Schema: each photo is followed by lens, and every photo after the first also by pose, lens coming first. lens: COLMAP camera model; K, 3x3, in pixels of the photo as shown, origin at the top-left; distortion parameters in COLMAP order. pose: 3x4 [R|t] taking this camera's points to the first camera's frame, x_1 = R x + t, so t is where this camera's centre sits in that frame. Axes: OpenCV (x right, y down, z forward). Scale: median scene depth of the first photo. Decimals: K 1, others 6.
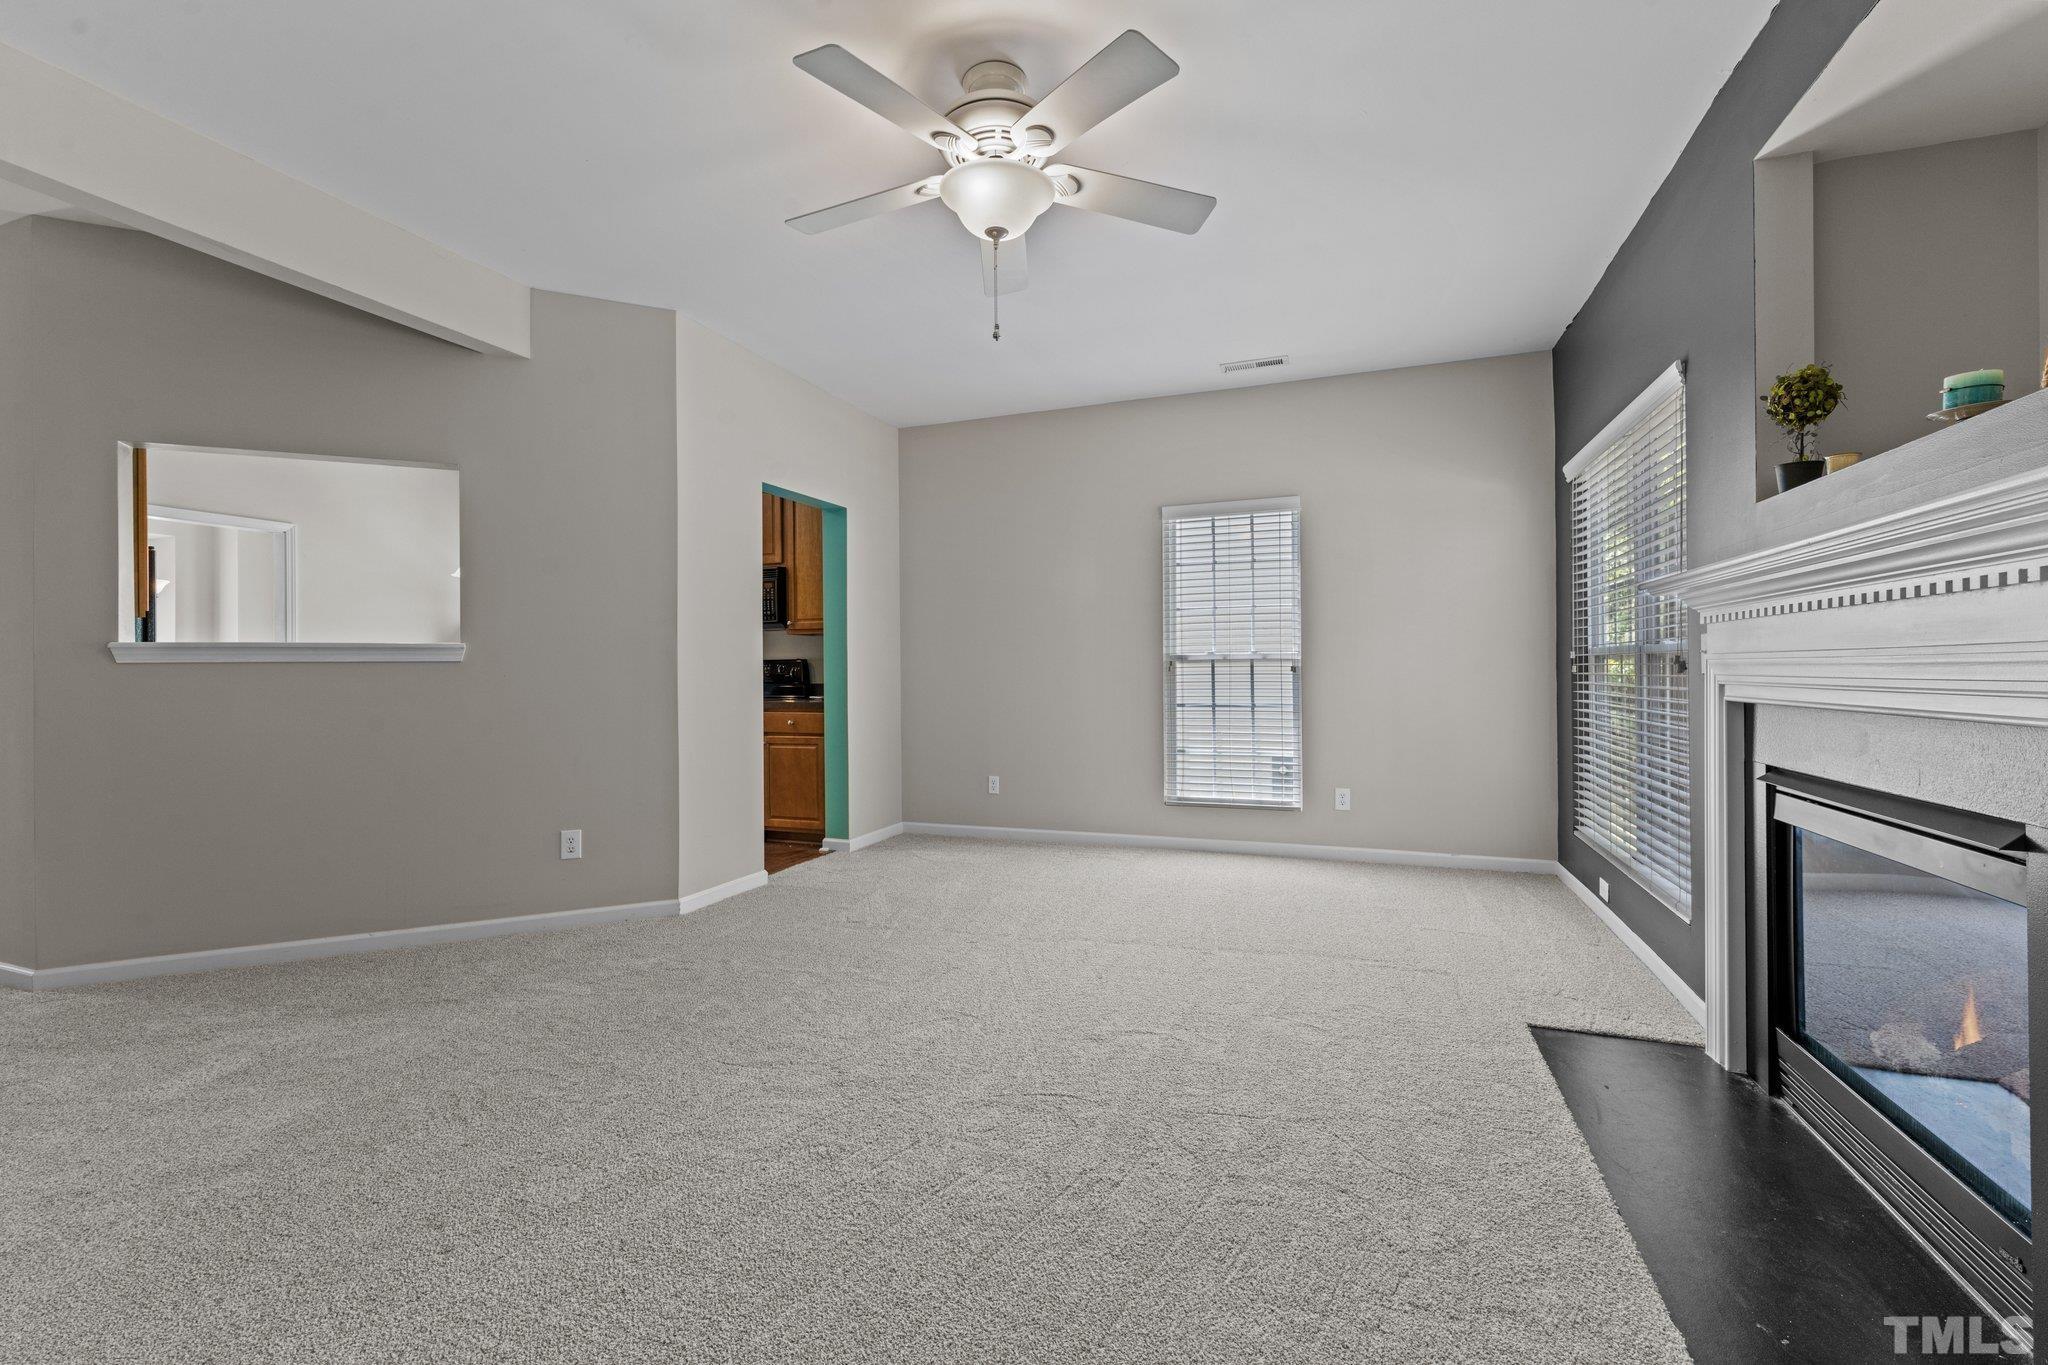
lens RADIAL K [[877.3, 0, 1016.7], [0, 877.3, 665.1], [0, 0, 1]] dist [0.000456, -0.000365]
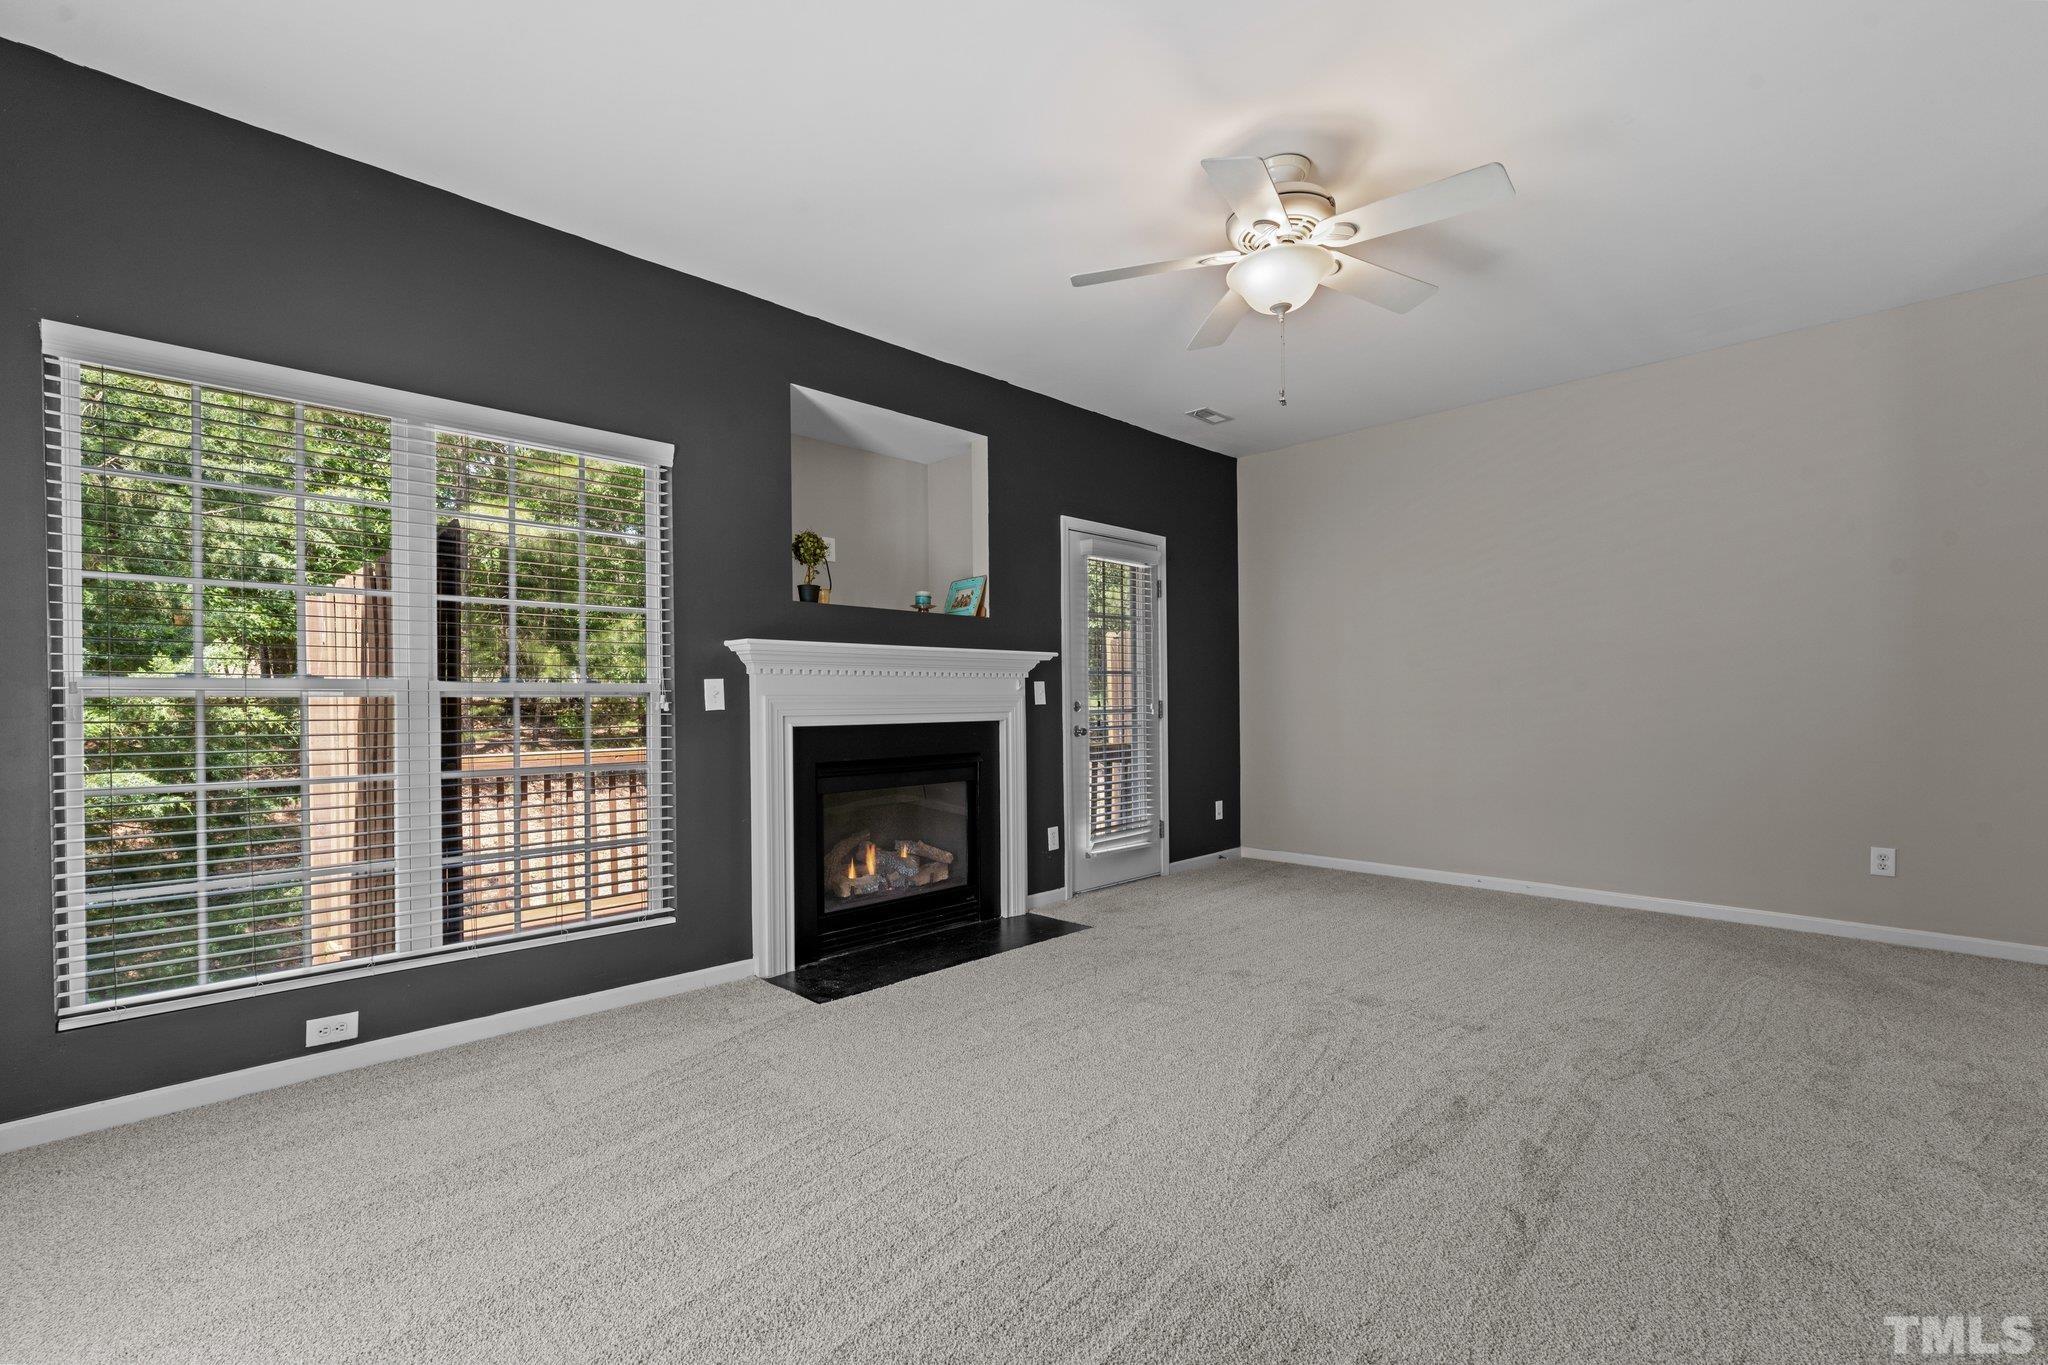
lens RADIAL K [[893.4, 0, 1024.1], [0, 893.4, 707.8], [0, 0, 1]] dist [0.000864, 0.000007]
pose [[-0.908904, 0.012454, 0.416820, -0.103755], [0.012506, 0.999918, -0.002606, 0.008867], [-0.416818, 0.002844, -0.908985, 1.165571]]
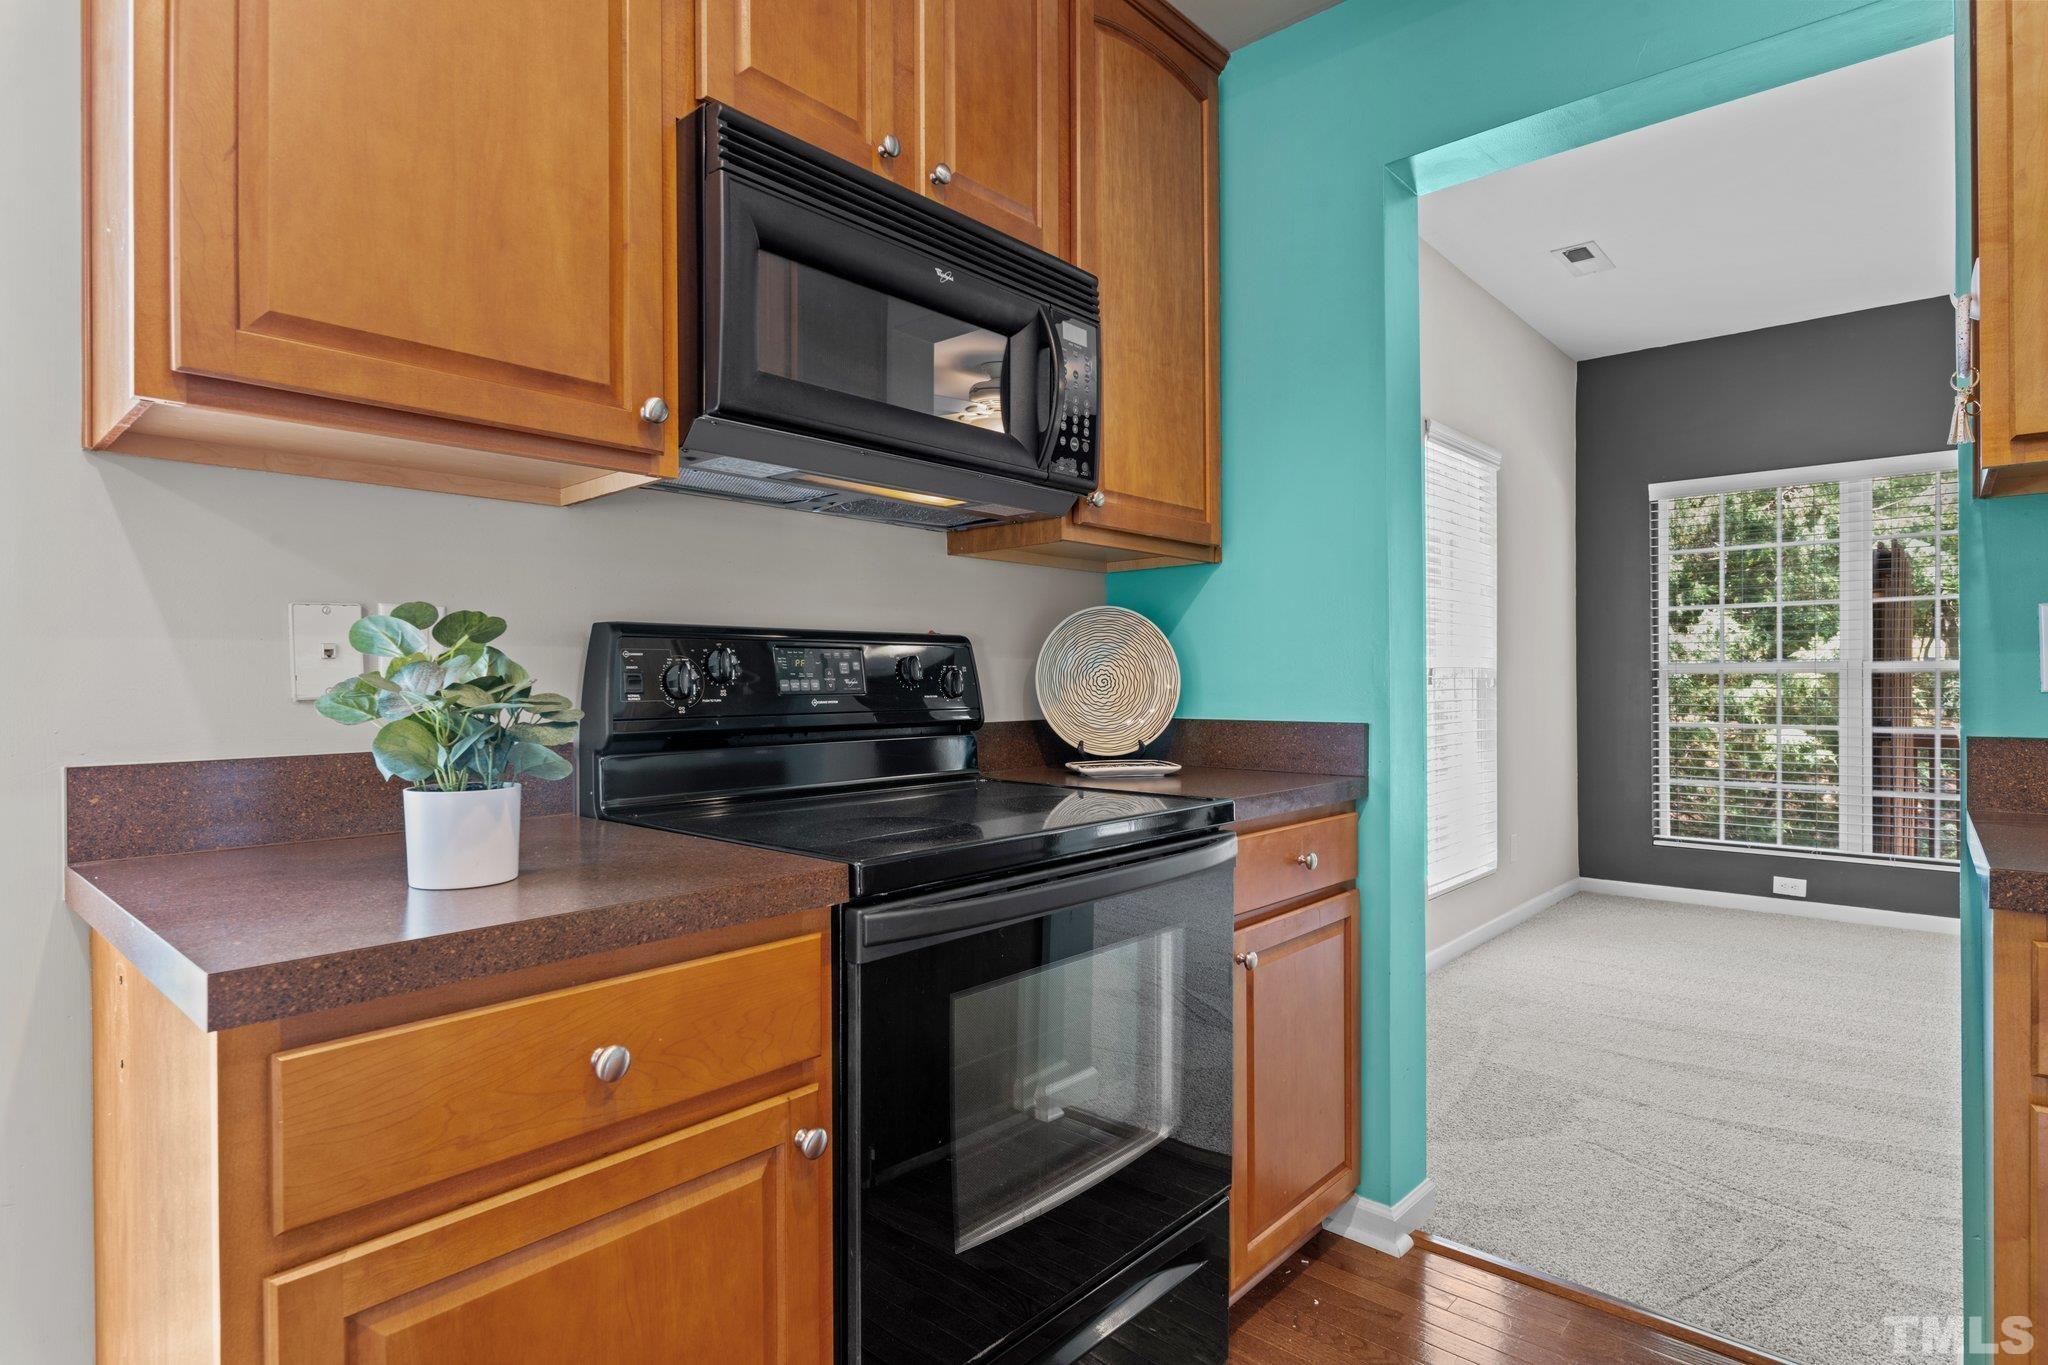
lens RADIAL K [[1061.9, 0, 1024.0], [0, 1061.9, 682.5], [0, 0, 1]] dist [-0.003329, -0.000316]
pose [[0.359046, 0.005825, 0.933302, -0.734876], [-0.003799, 0.999981, -0.004780, 0.011934], [-0.933312, -0.001830, 0.359061, 1.164595]]
